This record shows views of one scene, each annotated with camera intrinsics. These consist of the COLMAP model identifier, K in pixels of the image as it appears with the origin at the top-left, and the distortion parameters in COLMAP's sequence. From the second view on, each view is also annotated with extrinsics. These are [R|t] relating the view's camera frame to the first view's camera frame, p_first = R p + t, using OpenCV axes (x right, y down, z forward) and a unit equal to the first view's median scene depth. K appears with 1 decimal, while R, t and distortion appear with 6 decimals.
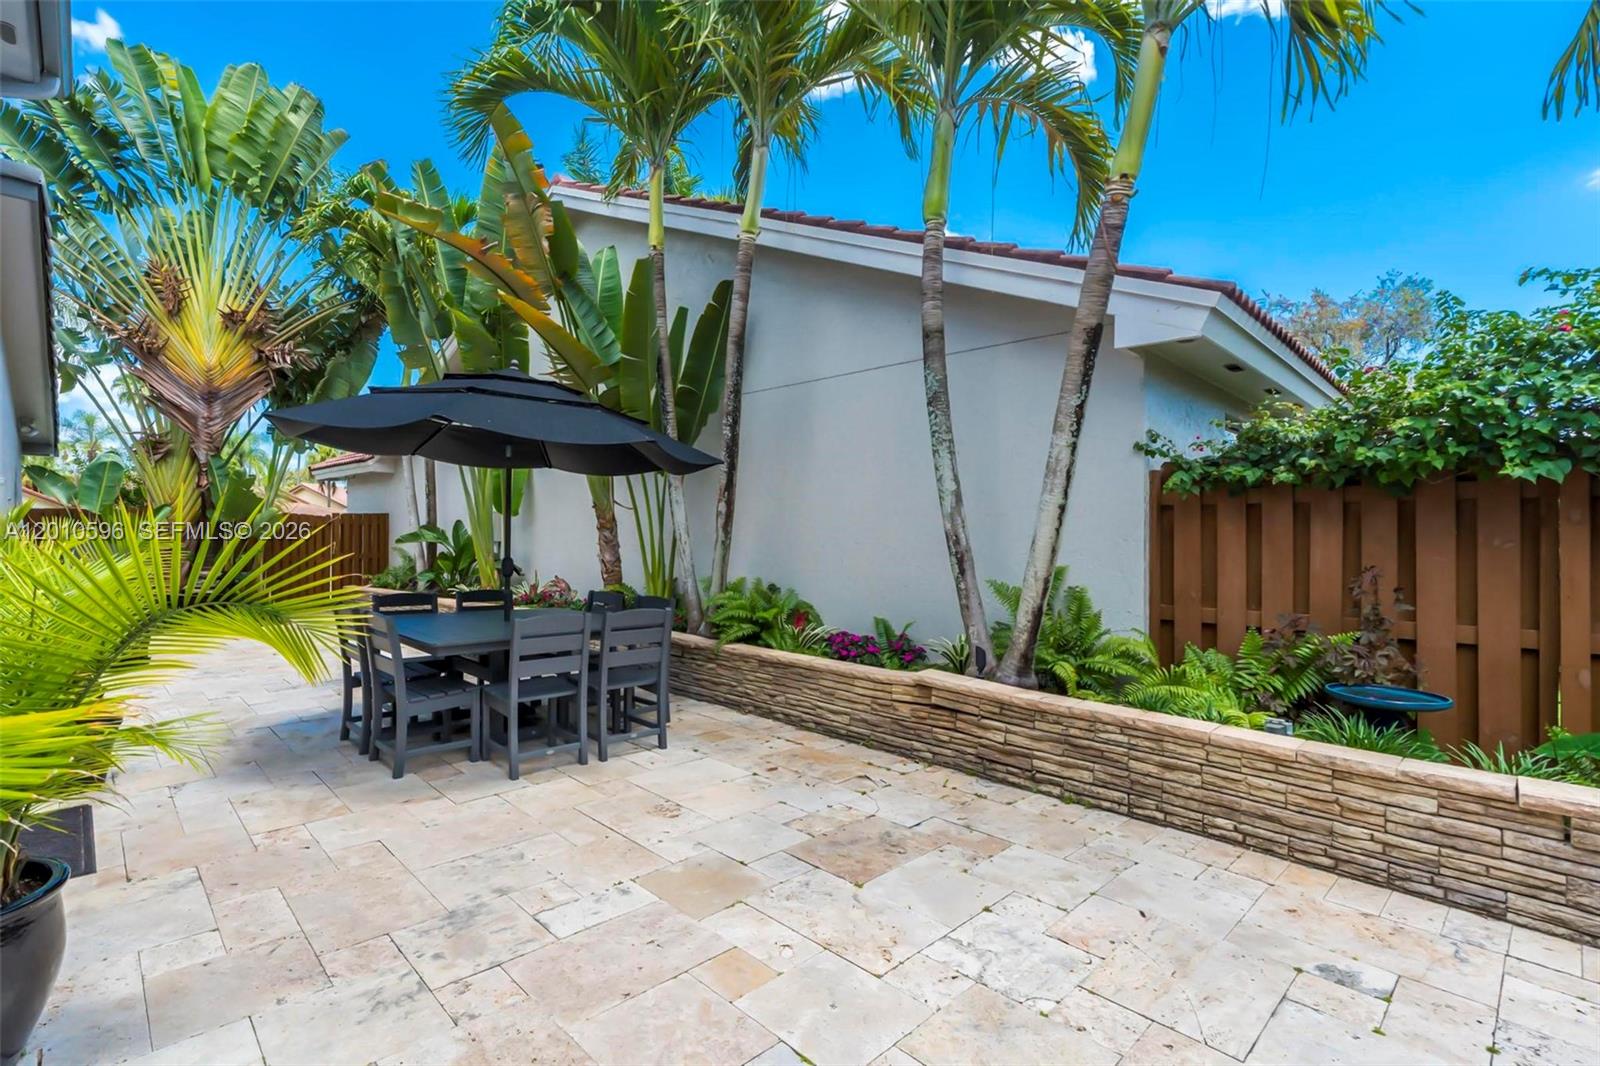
lens RADIAL K [[733.9, 0, 760.7], [0, 733.9, 536.1], [0, 0, 1]] dist [0.001572, 0.000158]
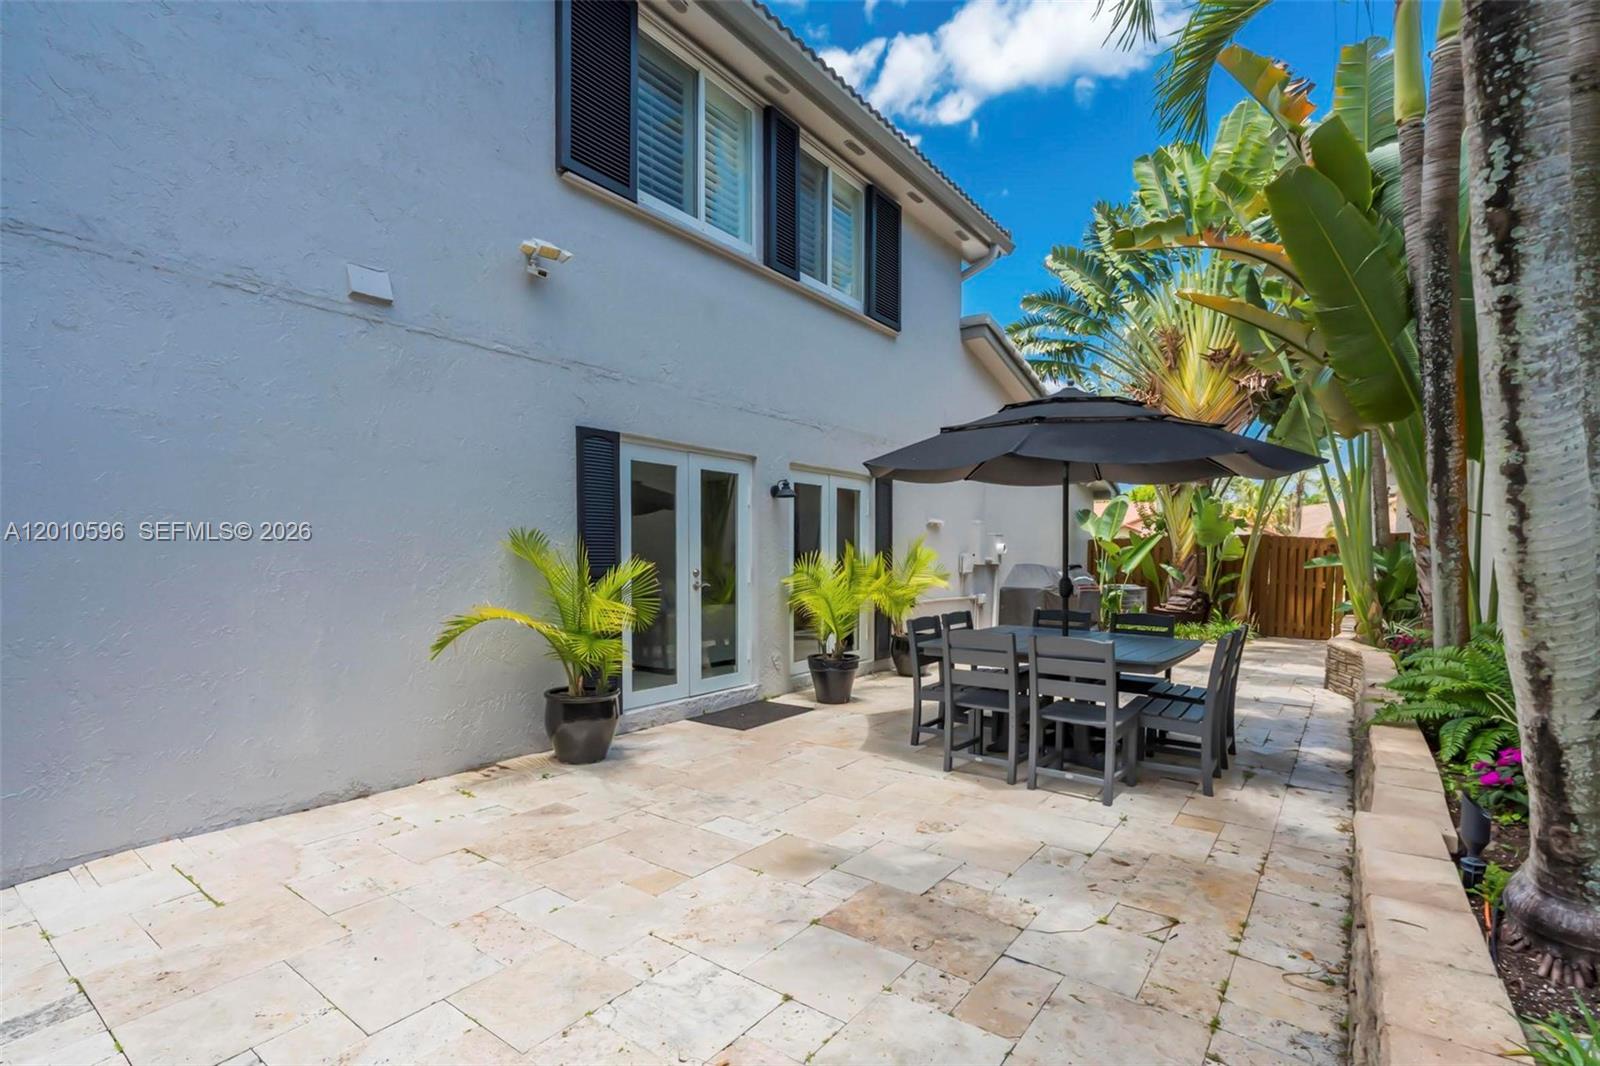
lens RADIAL K [[746.8, 0, 807.8], [0, 746.8, 602.7], [0, 0, 1]] dist [0.000819, 0.000037]
pose [[0.174918, 0.052678, -0.983173, 0.461436], [0.003866, 0.998523, 0.054189, 0.003419], [0.984575, -0.013280, 0.174456, 0.358058]]
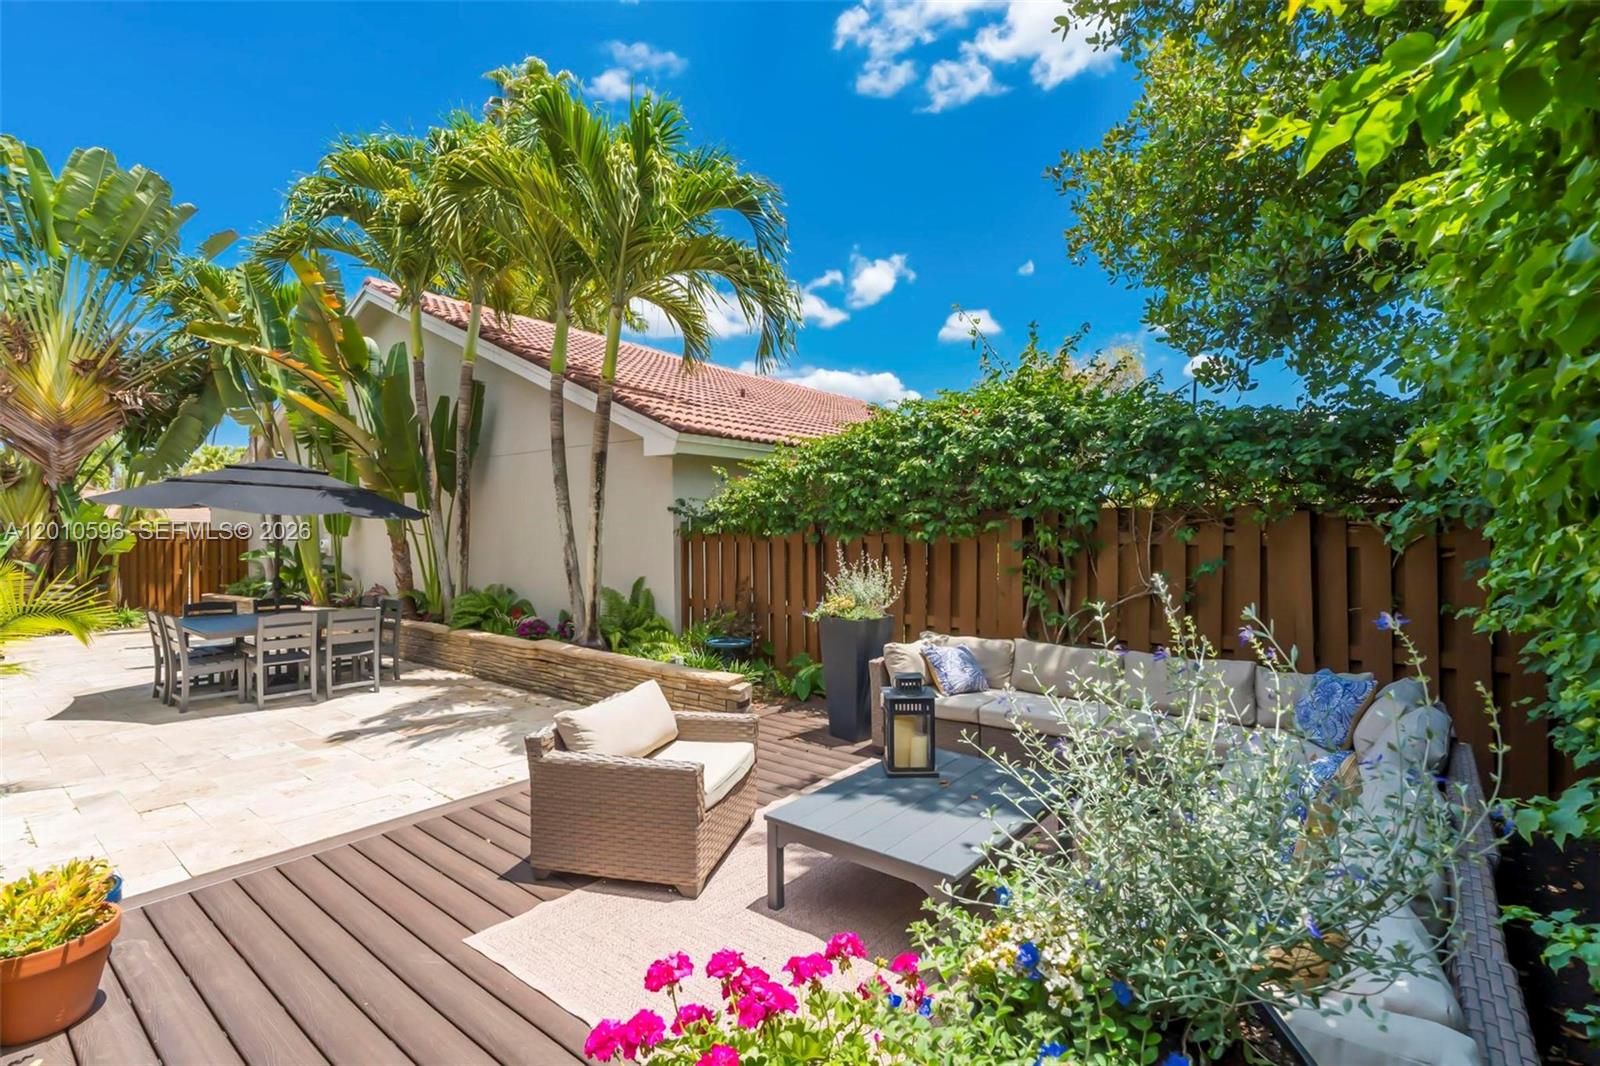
lens RADIAL K [[710.2, 0, 831.3], [0, 710.2, 533.8], [0, 0, 1]] dist [0.002428, 0.000205]
pose [[0.985693, -0.008846, 0.168319, 0.432685], [0.007766, 0.999945, 0.007073, -0.051063], [-0.168372, -0.005664, 0.985707, -0.528407]]
